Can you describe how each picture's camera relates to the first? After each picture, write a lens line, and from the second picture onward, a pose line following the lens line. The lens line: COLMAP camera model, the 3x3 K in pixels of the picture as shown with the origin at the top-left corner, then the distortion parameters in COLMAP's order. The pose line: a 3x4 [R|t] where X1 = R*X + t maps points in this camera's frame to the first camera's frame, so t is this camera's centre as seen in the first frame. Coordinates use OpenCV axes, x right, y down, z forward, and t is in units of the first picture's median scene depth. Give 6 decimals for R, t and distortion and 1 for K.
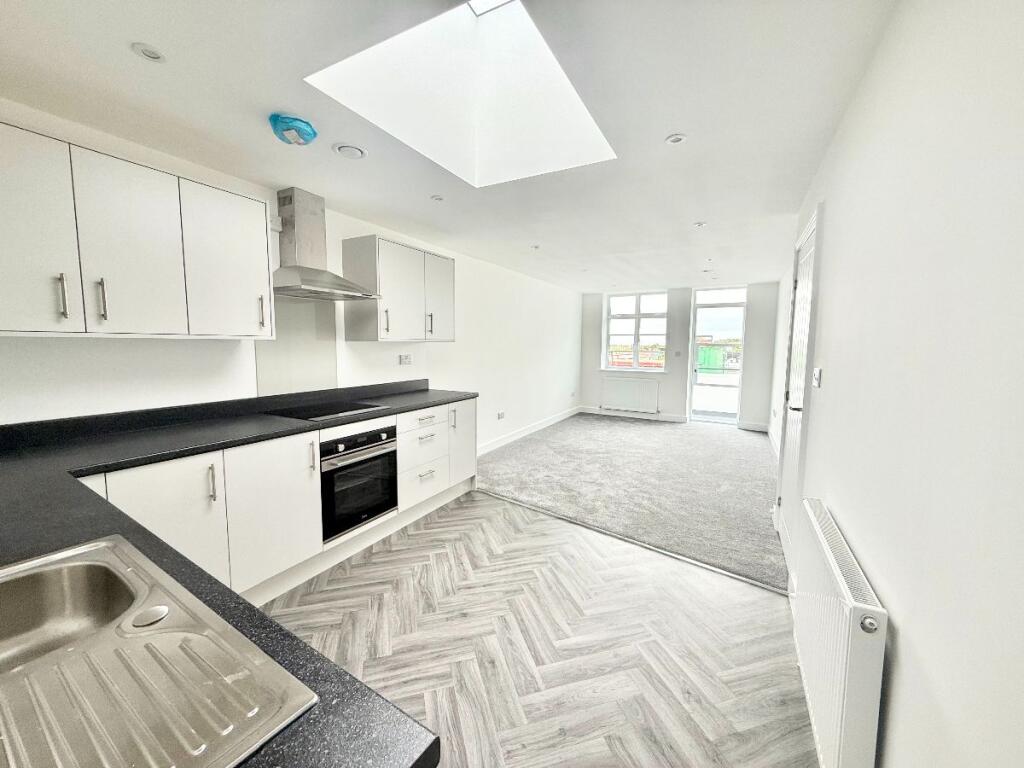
lens RADIAL K [[406.6, 0, 510.3], [0, 406.6, 381.5], [0, 0, 1]] dist [0.000813, 0.000115]
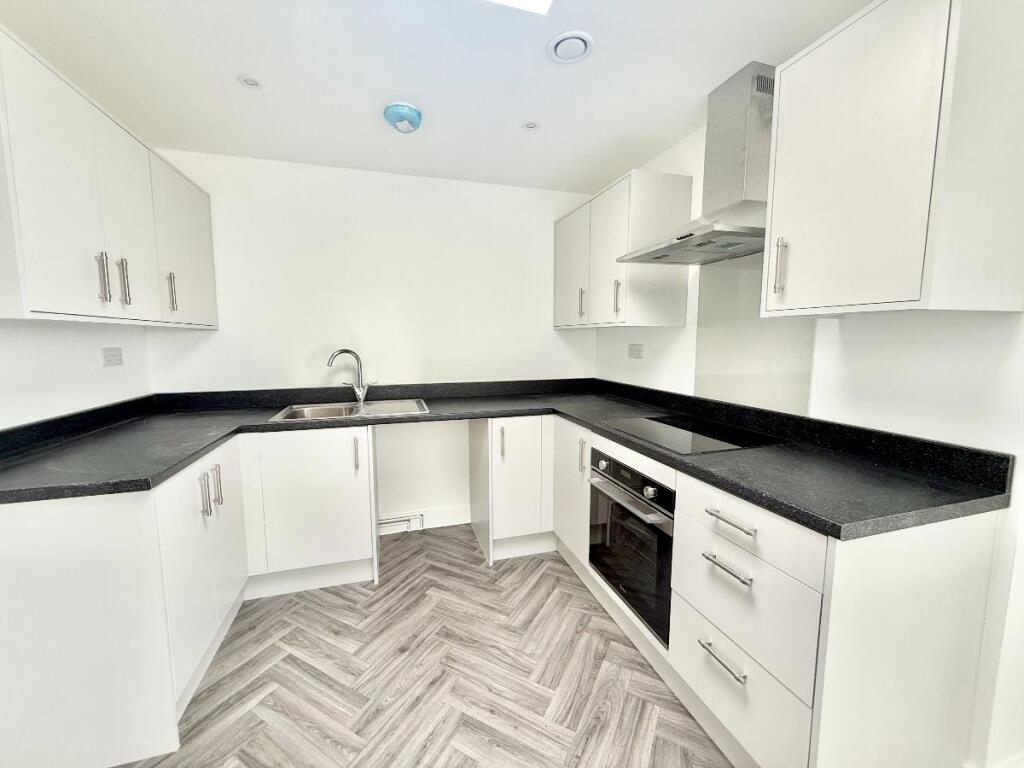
lens RADIAL K [[406.6, 0, 510.3], [0, 406.6, 381.5], [0, 0, 1]] dist [0.000813, 0.000115]
pose [[-0.700254, 0.071370, -0.710318, 0.283851], [-0.065963, 0.984265, 0.163924, -0.128258], [0.710840, 0.161643, -0.684527, 1.596532]]
